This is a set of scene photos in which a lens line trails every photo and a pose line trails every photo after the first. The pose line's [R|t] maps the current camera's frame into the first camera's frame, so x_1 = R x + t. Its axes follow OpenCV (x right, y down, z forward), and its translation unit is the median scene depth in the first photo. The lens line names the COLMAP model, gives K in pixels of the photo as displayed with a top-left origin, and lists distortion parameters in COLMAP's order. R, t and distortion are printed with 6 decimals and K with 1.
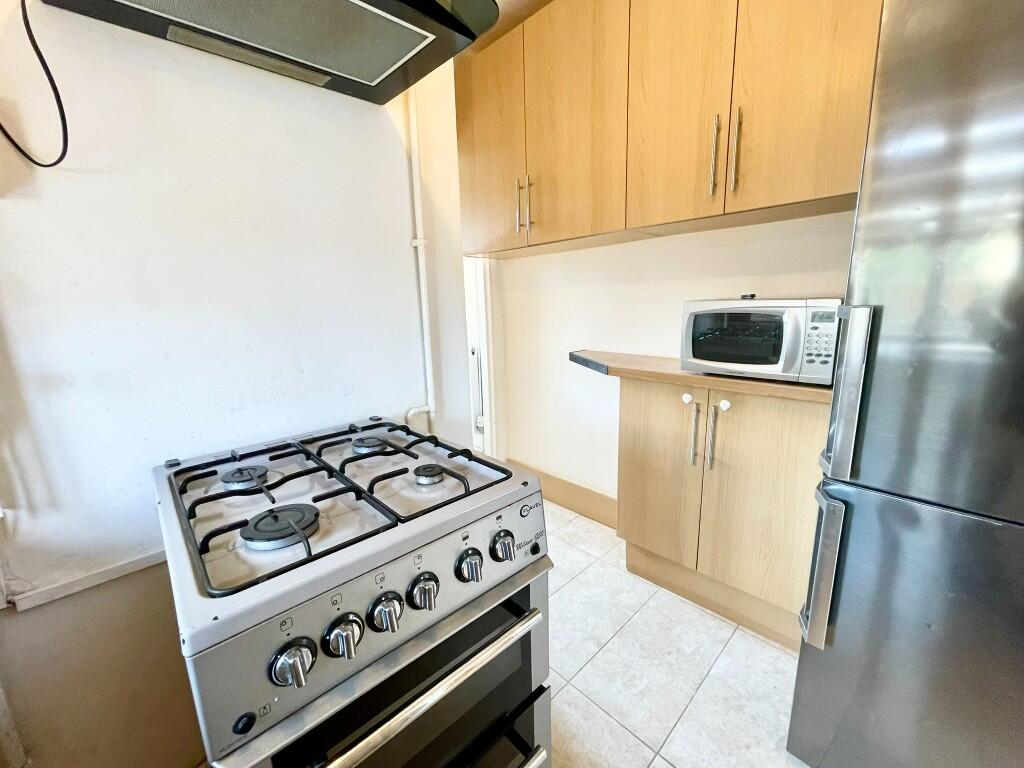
lens RADIAL K [[414.4, 0, 510.0], [0, 414.4, 384.7], [0, 0, 1]] dist [-0.000328, -0.000149]
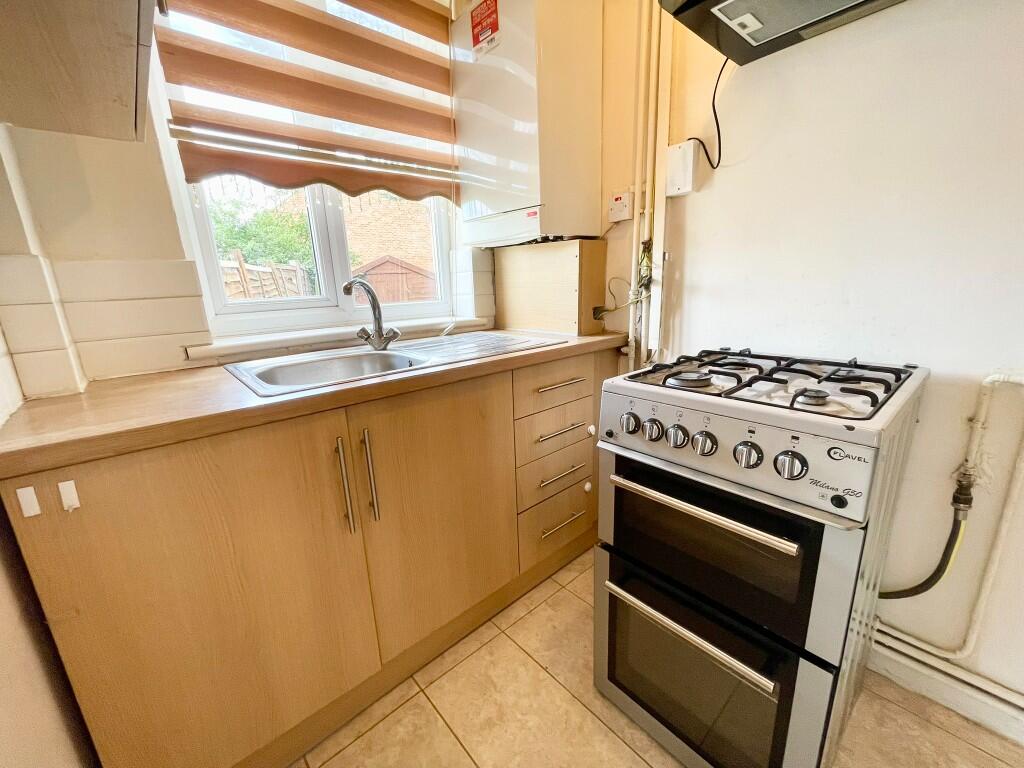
lens RADIAL K [[414.4, 0, 511.8], [0, 414.4, 387.0], [0, 0, 1]] dist [-0.000328, -0.000149]
pose [[-0.018720, 0.279390, -0.959995, 0.953484], [-0.170033, 0.945287, 0.278426, 0.029860], [0.985261, 0.168443, 0.029809, 0.241970]]
